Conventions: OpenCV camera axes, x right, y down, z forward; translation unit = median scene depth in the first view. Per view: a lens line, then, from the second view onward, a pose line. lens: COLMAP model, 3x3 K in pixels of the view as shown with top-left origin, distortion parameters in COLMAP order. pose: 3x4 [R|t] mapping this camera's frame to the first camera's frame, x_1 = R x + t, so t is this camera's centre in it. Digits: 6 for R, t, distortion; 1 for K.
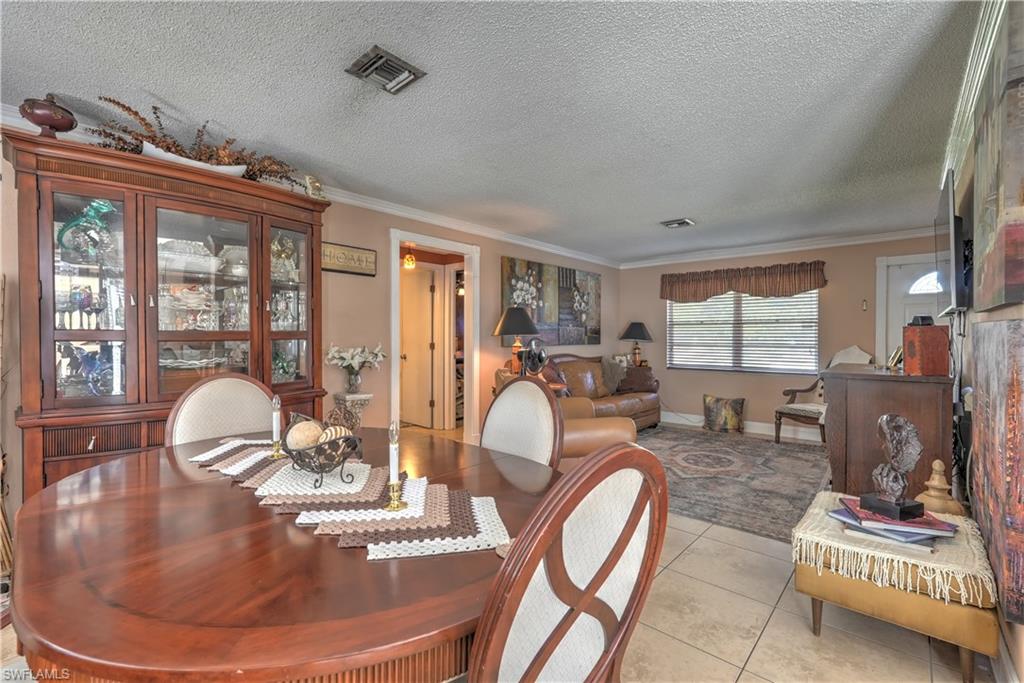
lens RADIAL K [[451.8, 0, 512.0], [0, 451.8, 341.5], [0, 0, 1]] dist [-0.015296, 0.006712]
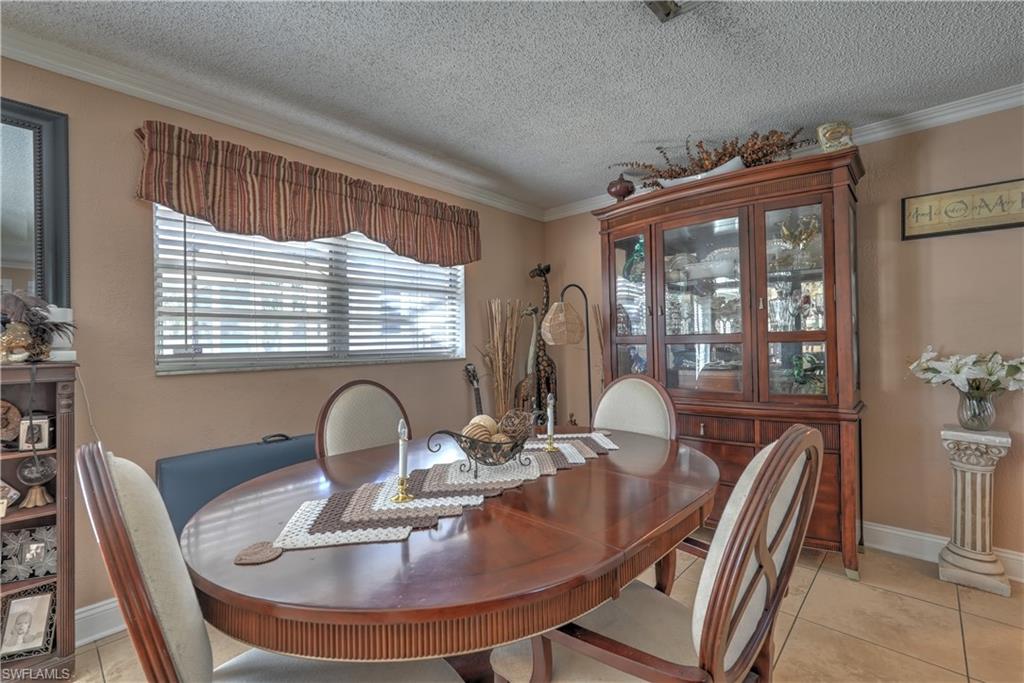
lens RADIAL K [[451.8, 0, 512.0], [0, 451.8, 341.5], [0, 0, 1]] dist [-0.015296, 0.006712]
pose [[-0.021574, 0.003351, -0.999762, 0.378943], [0.002475, 0.999991, 0.003298, -0.010087], [0.999764, -0.002403, -0.021583, 0.585102]]
